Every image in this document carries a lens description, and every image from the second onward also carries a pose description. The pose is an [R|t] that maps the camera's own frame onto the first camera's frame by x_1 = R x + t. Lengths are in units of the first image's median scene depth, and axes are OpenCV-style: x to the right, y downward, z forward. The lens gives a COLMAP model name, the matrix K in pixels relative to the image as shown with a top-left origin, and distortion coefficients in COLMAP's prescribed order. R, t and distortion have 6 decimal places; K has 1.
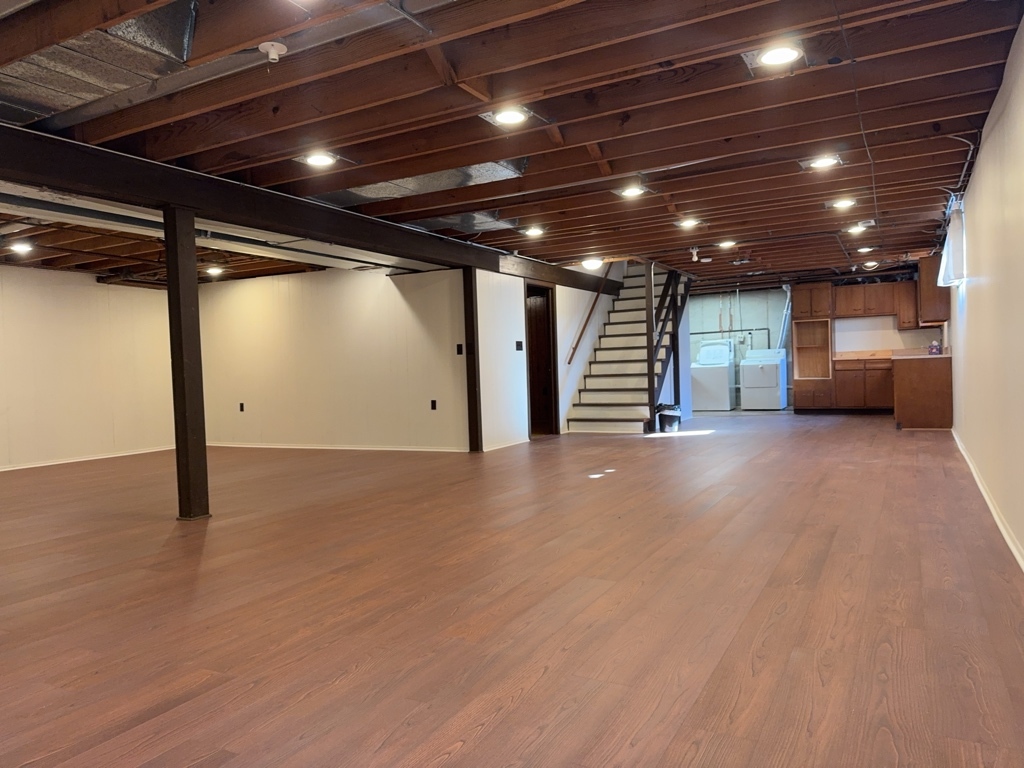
lens RADIAL K [[719.8, 0, 512.0], [0, 719.8, 384.0], [0, 0, 1]] dist [0.047208, -0.042932]
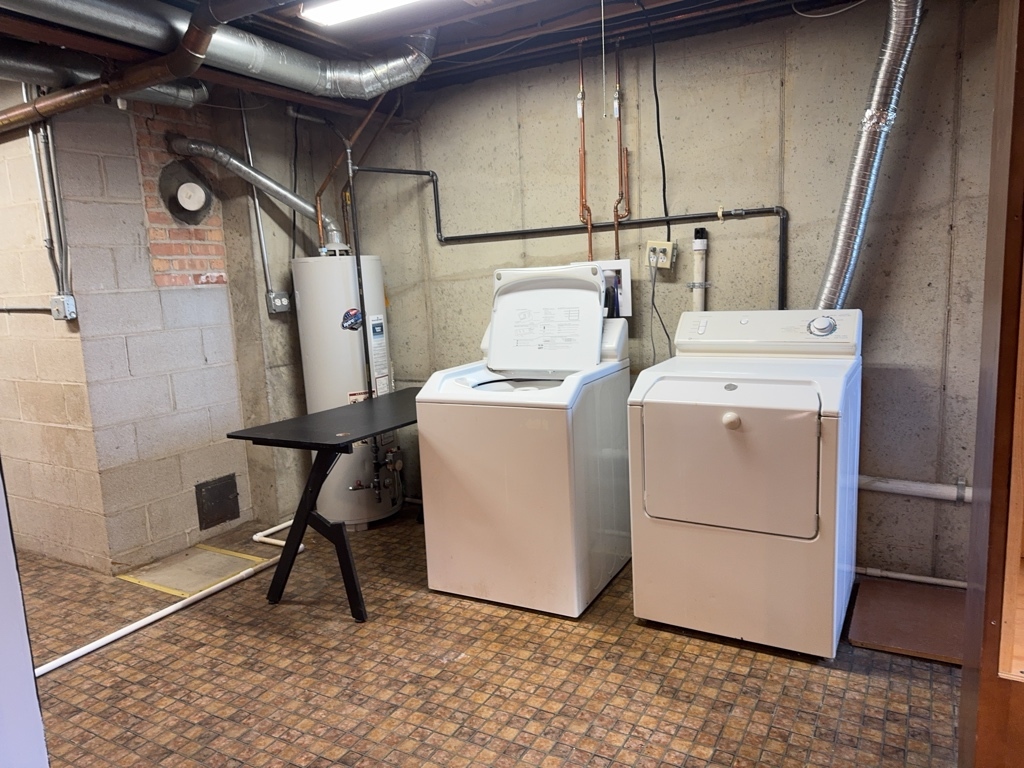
lens RADIAL K [[712.3, 0, 513.2], [0, 712.3, 391.9], [0, 0, 1]] dist [0.024273, -0.033274]
pose [[0.999774, -0.006796, -0.020155, 0.290120], [0.009510, 0.990419, 0.137770, -0.055158], [0.019026, -0.137930, 0.990259, 0.814429]]
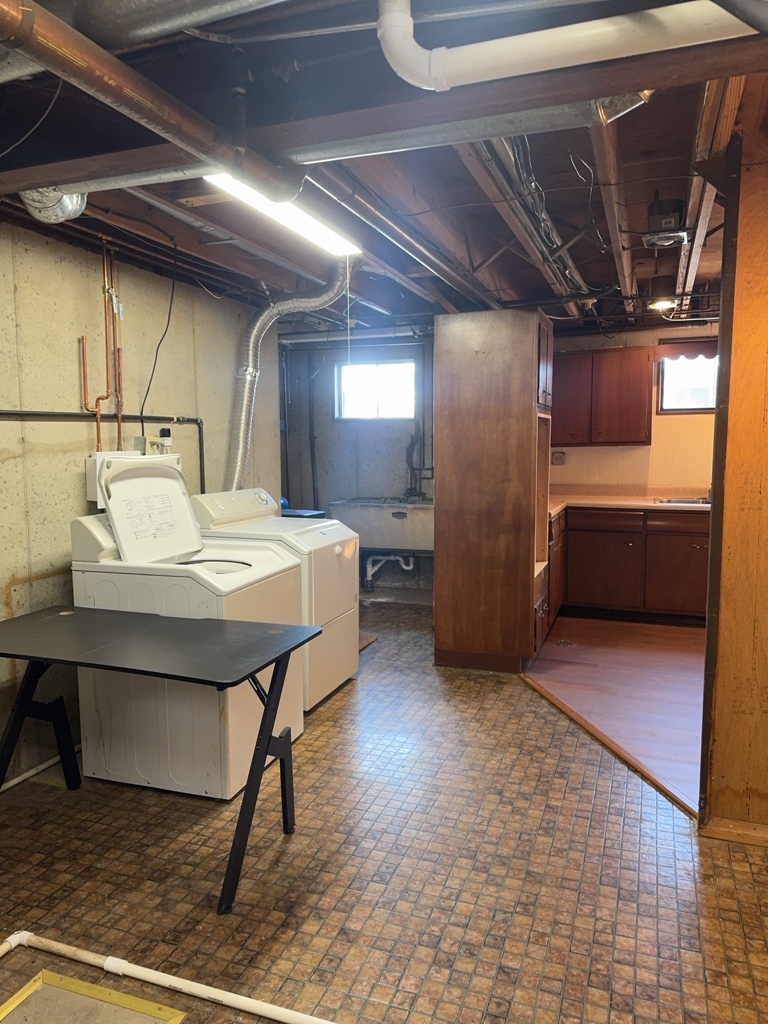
lens RADIAL K [[723.9, 0, 386.1], [0, 723.9, 506.0], [0, 0, 1]] dist [0.056424, -0.087808]
pose [[-0.150366, -0.048874, 0.987422, 0.043584], [0.037192, 0.997791, 0.055051, -0.057292], [-0.987931, 0.045002, -0.148216, 1.014315]]
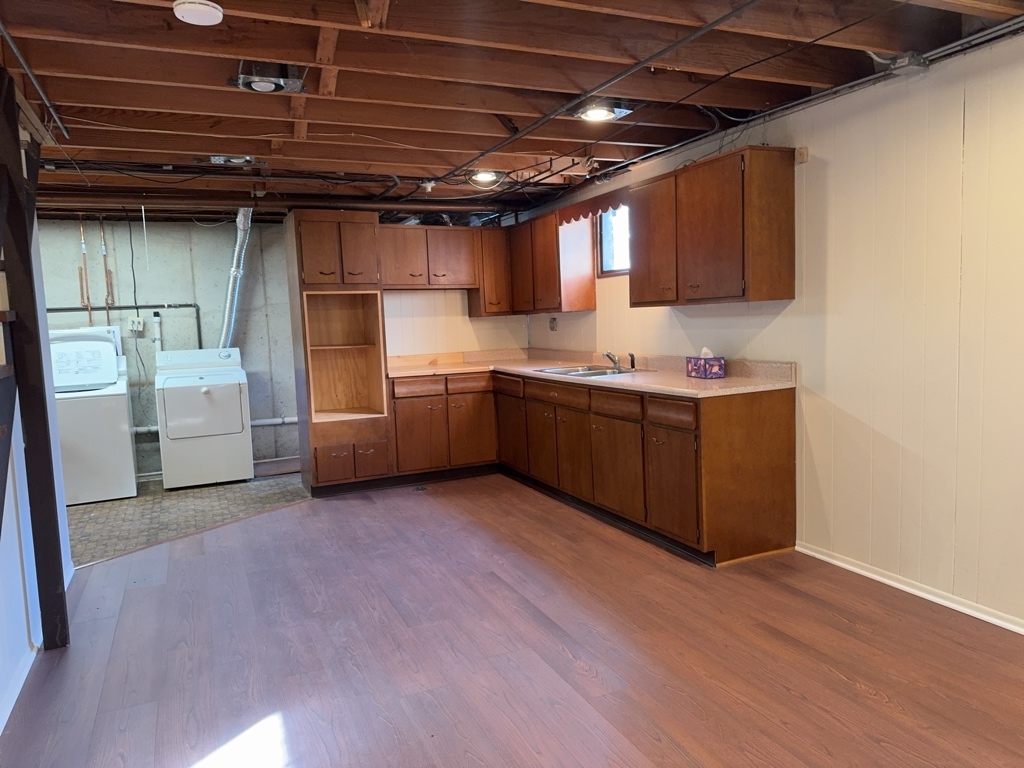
lens RADIAL K [[719.8, 0, 512.0], [0, 719.8, 384.0], [0, 0, 1]] dist [0.047208, -0.042932]
pose [[0.599980, -0.065226, 0.797352, 0.095316], [0.034263, 0.997851, 0.055846, -0.045879], [-0.799281, -0.006187, 0.600926, 0.566172]]
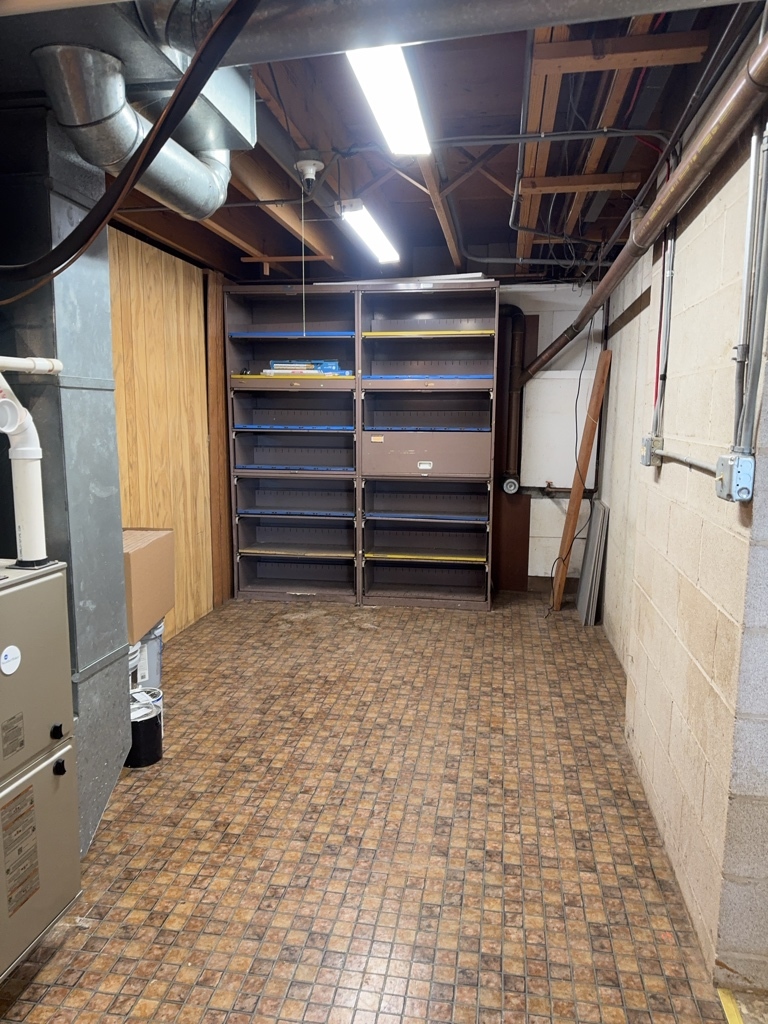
lens RADIAL K [[719.8, 0, 384.0], [0, 719.8, 512.0], [0, 0, 1]] dist [0.047208, -0.042932]
pose [[0.325428, 0.166420, -0.930807, 0.255288], [-0.041436, 0.985954, 0.161794, -0.060504], [0.944659, -0.014084, 0.327753, 0.901317]]
